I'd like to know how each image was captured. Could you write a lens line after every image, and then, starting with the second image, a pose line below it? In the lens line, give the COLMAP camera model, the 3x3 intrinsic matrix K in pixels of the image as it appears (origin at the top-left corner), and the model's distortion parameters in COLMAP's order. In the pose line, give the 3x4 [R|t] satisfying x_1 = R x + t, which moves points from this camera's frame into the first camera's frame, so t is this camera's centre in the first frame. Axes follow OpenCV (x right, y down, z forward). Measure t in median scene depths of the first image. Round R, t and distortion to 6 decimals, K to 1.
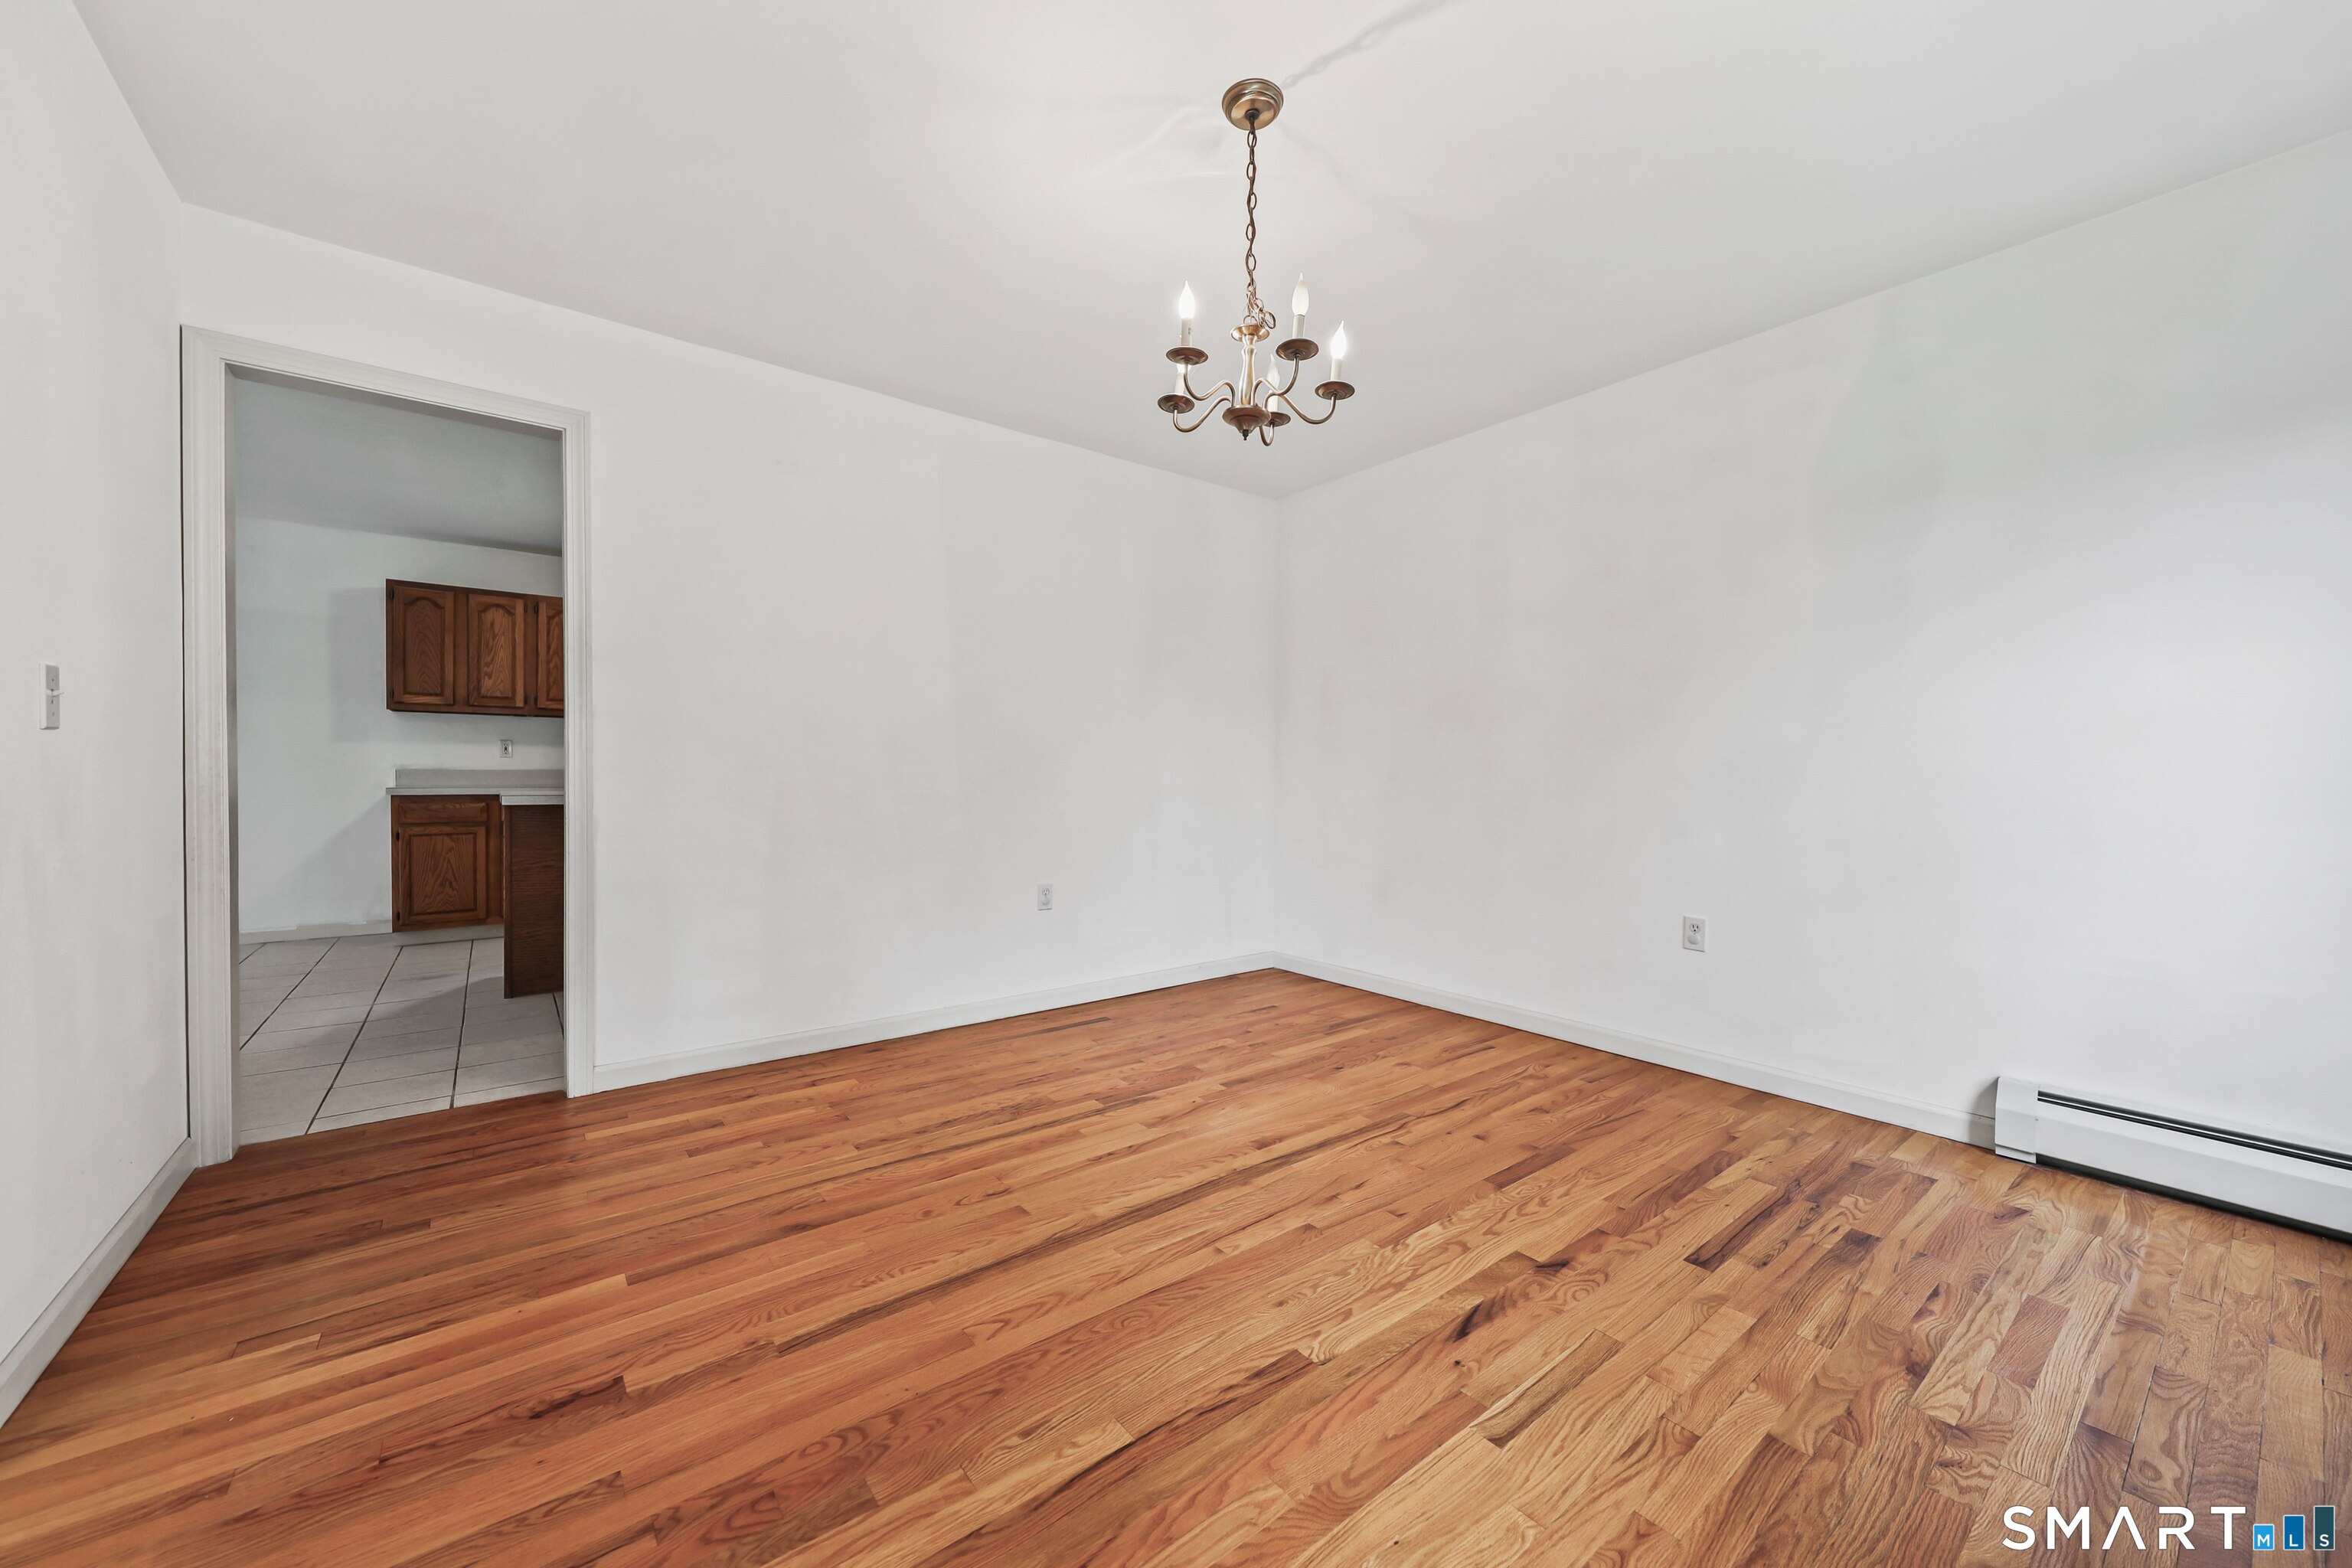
lens RADIAL K [[886.3, 0, 1194.6], [0, 886.3, 785.1], [0, 0, 1]] dist [0.003820, -0.001039]
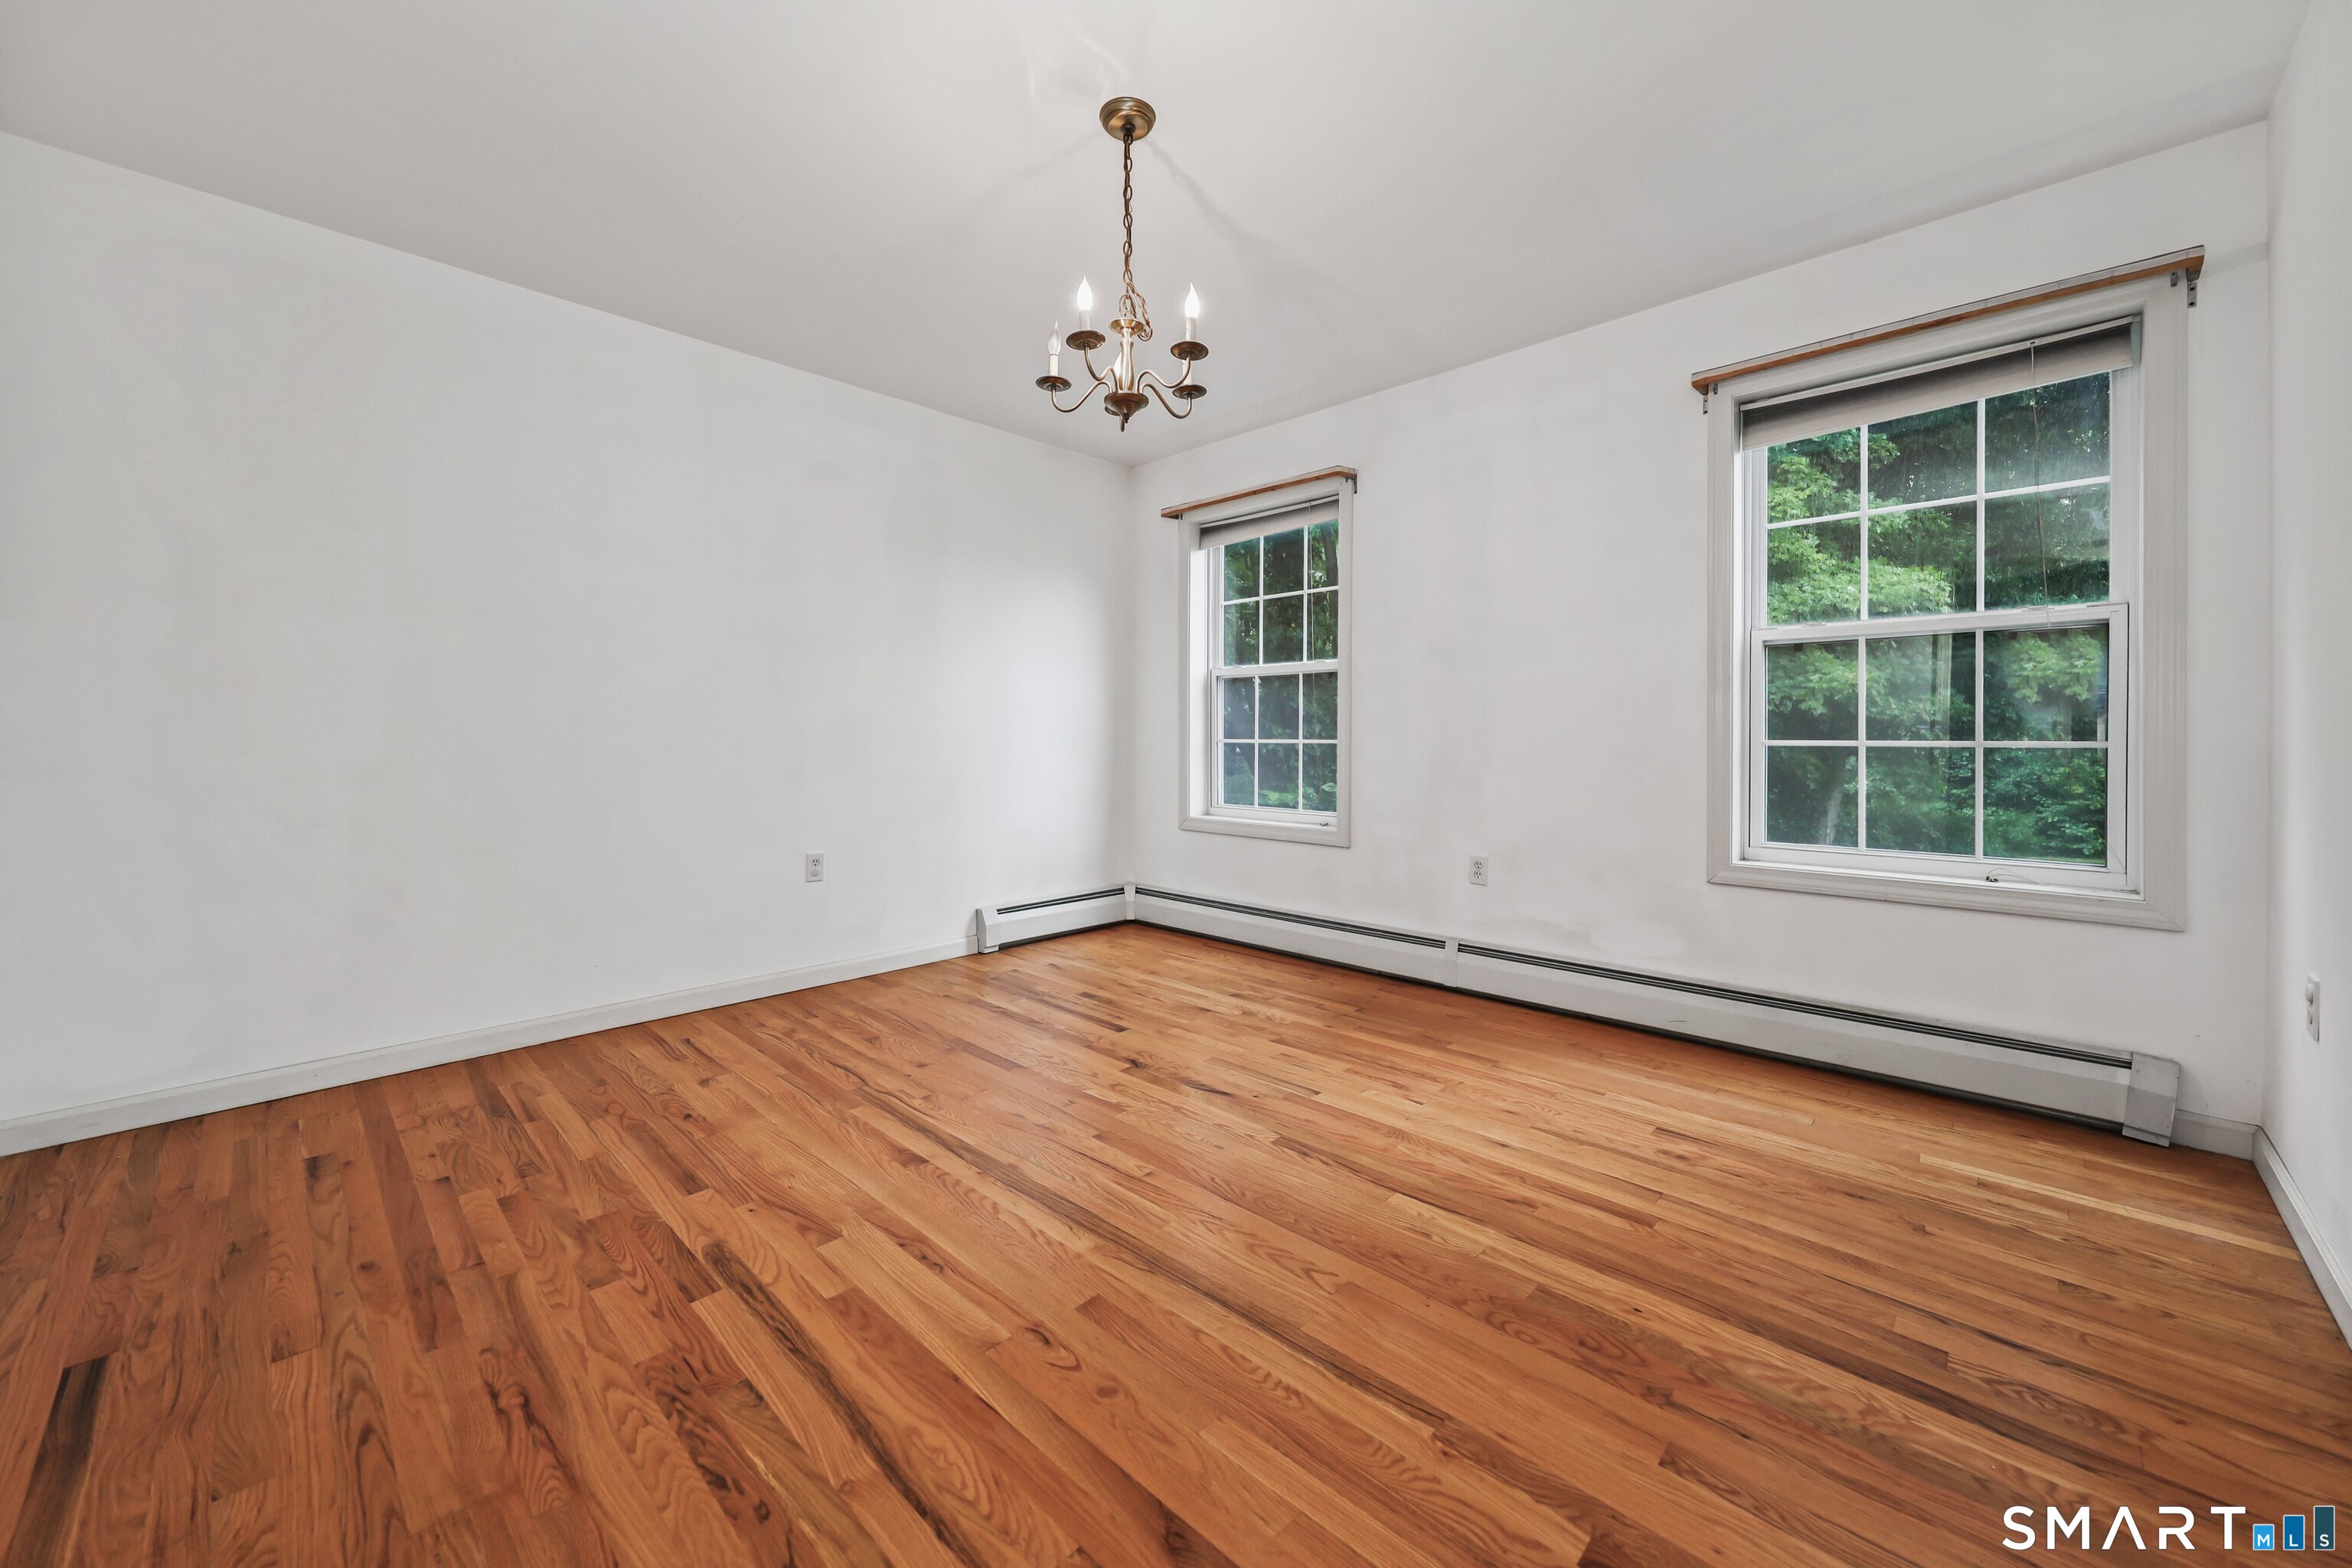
lens RADIAL K [[886.3, 0, 1127.4], [0, 886.3, 751.0], [0, 0, 1]] dist [0.003820, -0.001039]
pose [[-0.105132, -0.025956, 0.994119, -0.951425], [0.012204, 0.999550, 0.027388, -0.022609], [-0.994383, 0.015012, -0.104768, 1.037037]]
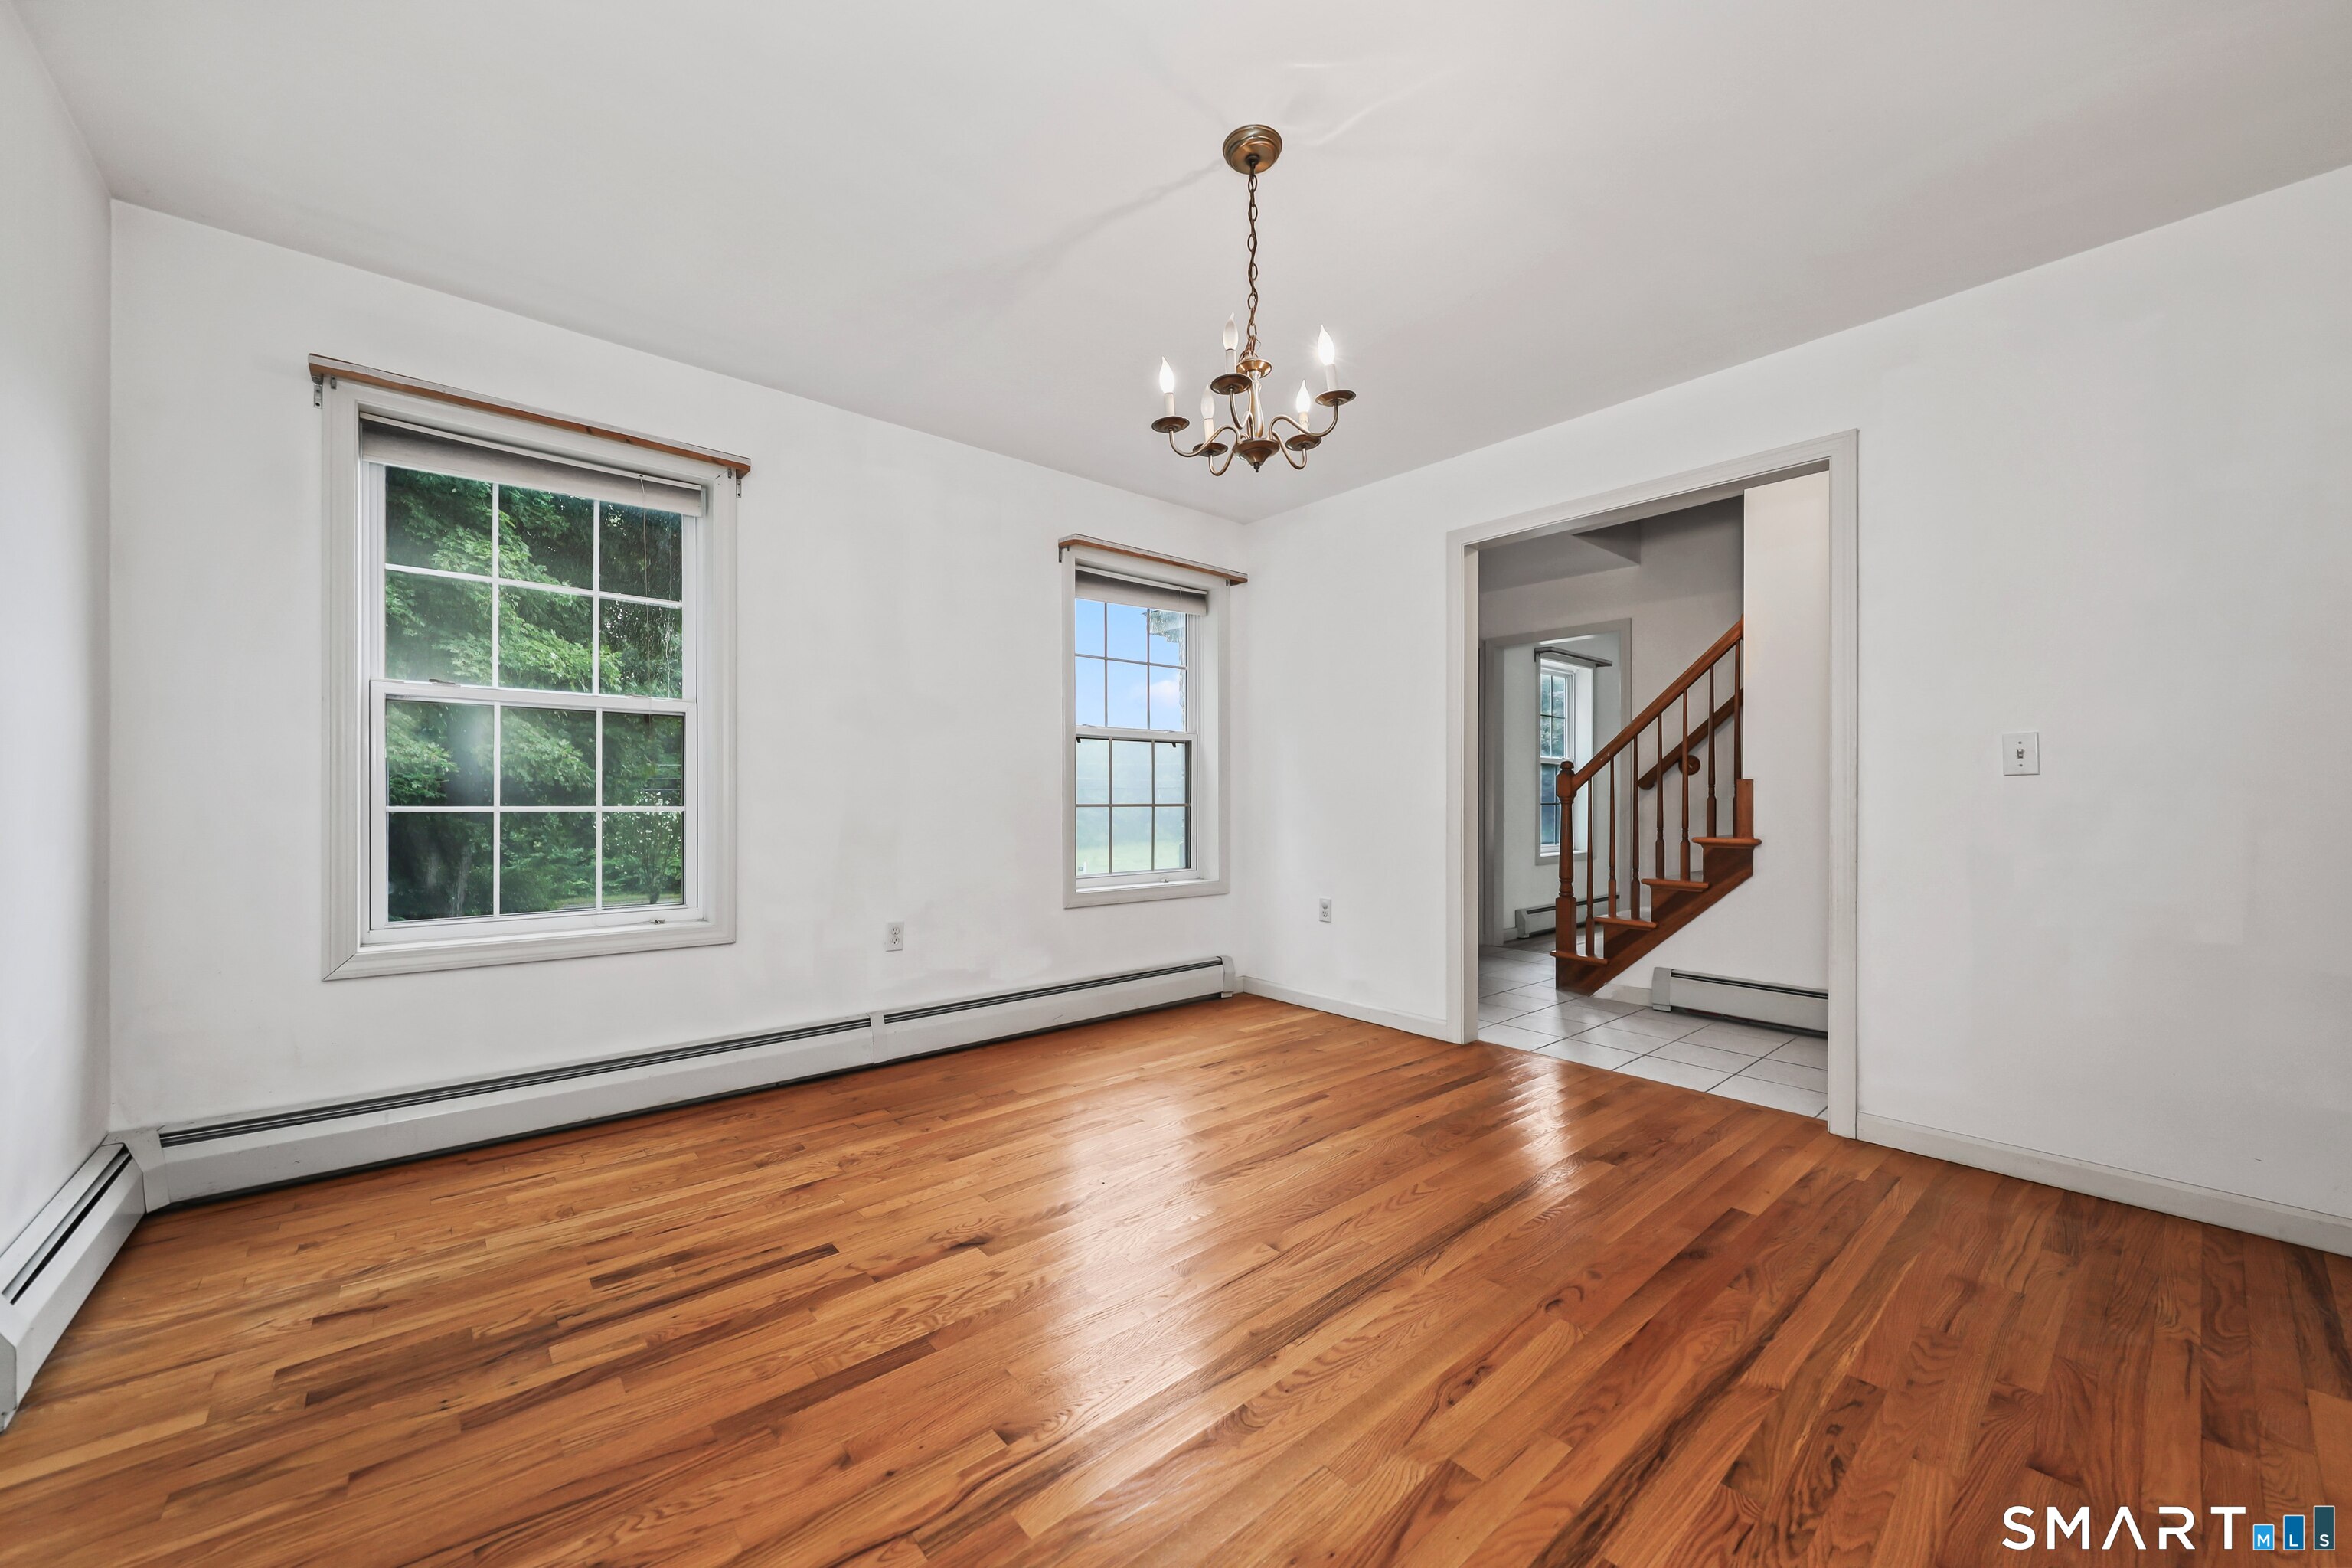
lens RADIAL K [[886.3, 0, 1197.6], [0, 886.3, 794.6], [0, 0, 1]] dist [0.003820, -0.001039]
pose [[-0.998566, -0.008466, -0.052853, 0.164475], [-0.008803, 0.999942, 0.006137, -0.022001], [0.052798, 0.006594, -0.998583, 1.883024]]
